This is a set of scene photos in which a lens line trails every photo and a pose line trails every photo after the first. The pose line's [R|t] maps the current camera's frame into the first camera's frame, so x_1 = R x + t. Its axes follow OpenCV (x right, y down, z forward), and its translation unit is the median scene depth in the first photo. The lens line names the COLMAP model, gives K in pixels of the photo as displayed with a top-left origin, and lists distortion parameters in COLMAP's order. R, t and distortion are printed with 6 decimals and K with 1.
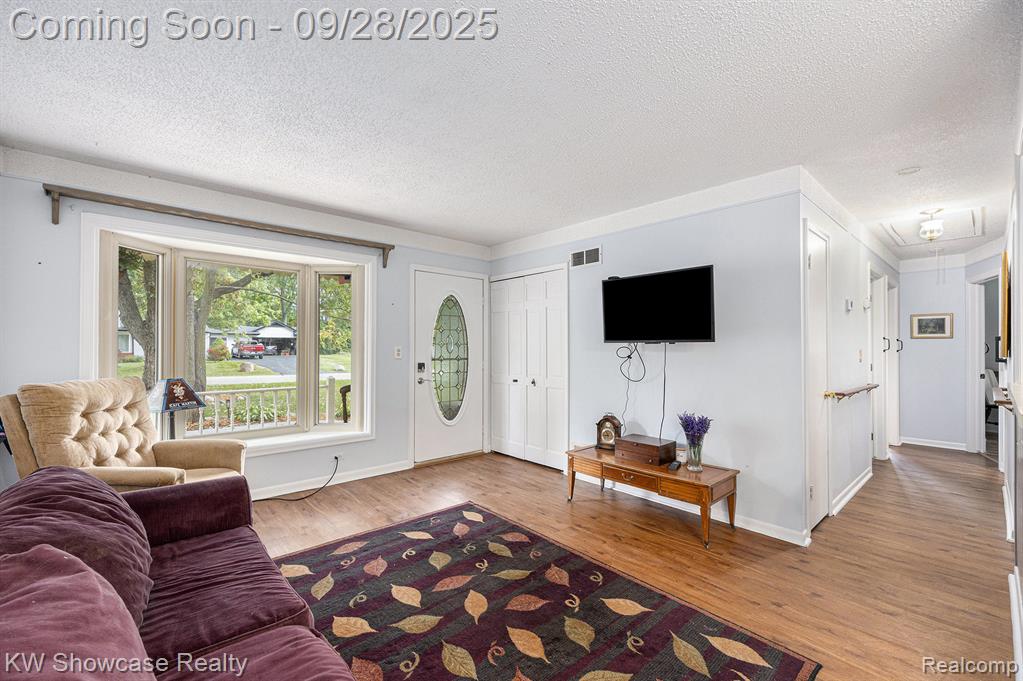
lens RADIAL K [[423.4, 0, 510.5], [0, 423.4, 343.2], [0, 0, 1]] dist [0.003759, 0.000454]
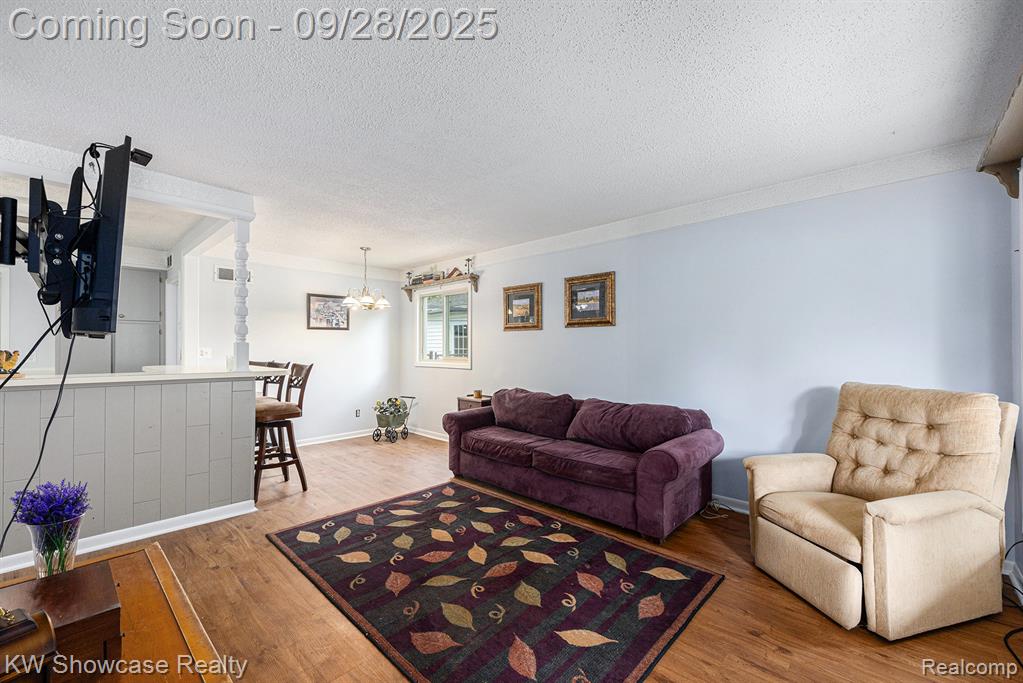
lens RADIAL K [[423.4, 0, 513.1], [0, 423.4, 343.9], [0, 0, 1]] dist [0.003759, 0.000454]
pose [[-0.995808, -0.006835, -0.091208, -0.064401], [-0.005380, 0.999855, -0.016187, 0.019727], [0.091305, -0.015628, -0.995700, 2.131498]]
